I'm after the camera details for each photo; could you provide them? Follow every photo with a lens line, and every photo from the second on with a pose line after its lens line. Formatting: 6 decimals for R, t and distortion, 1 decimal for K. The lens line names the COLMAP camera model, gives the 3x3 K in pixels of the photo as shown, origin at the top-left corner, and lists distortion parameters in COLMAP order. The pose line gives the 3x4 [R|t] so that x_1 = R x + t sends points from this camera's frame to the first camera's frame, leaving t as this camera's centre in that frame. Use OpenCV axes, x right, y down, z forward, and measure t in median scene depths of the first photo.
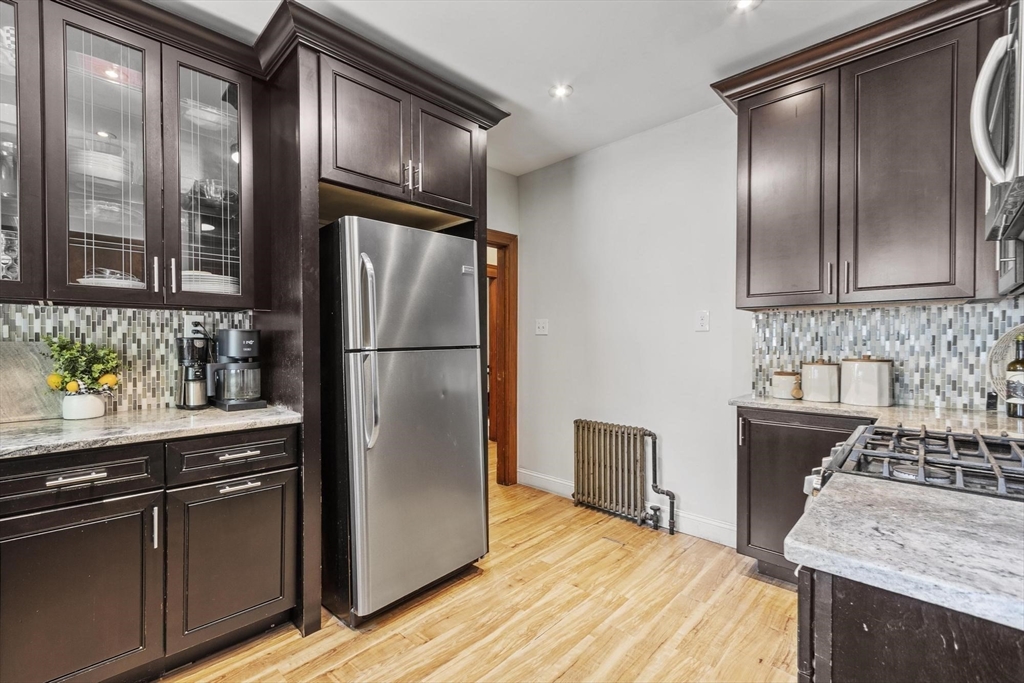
lens RADIAL K [[443.6, 0, 489.7], [0, 443.6, 347.2], [0, 0, 1]] dist [0.000924, 0.000035]
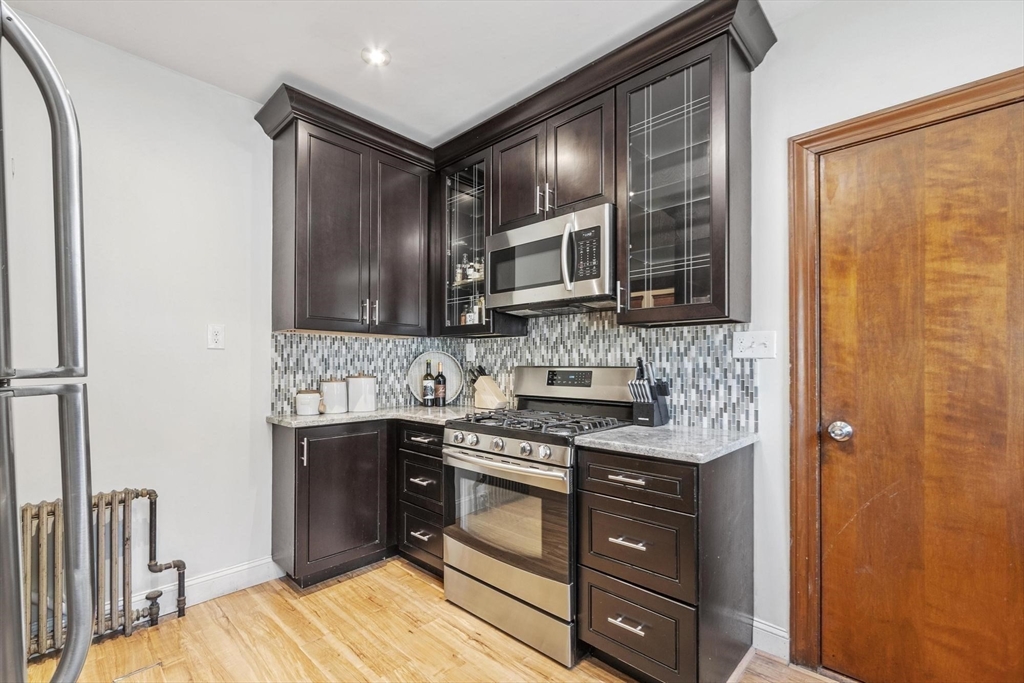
lens RADIAL K [[451.3, 0, 484.7], [0, 451.3, 362.0], [0, 0, 1]] dist [0.000861, 0.000213]
pose [[-0.002182, 0.007656, 0.999968, -0.426698], [0.006615, 0.999949, -0.007641, -0.001432], [-0.999976, 0.006599, -0.002232, 0.569911]]
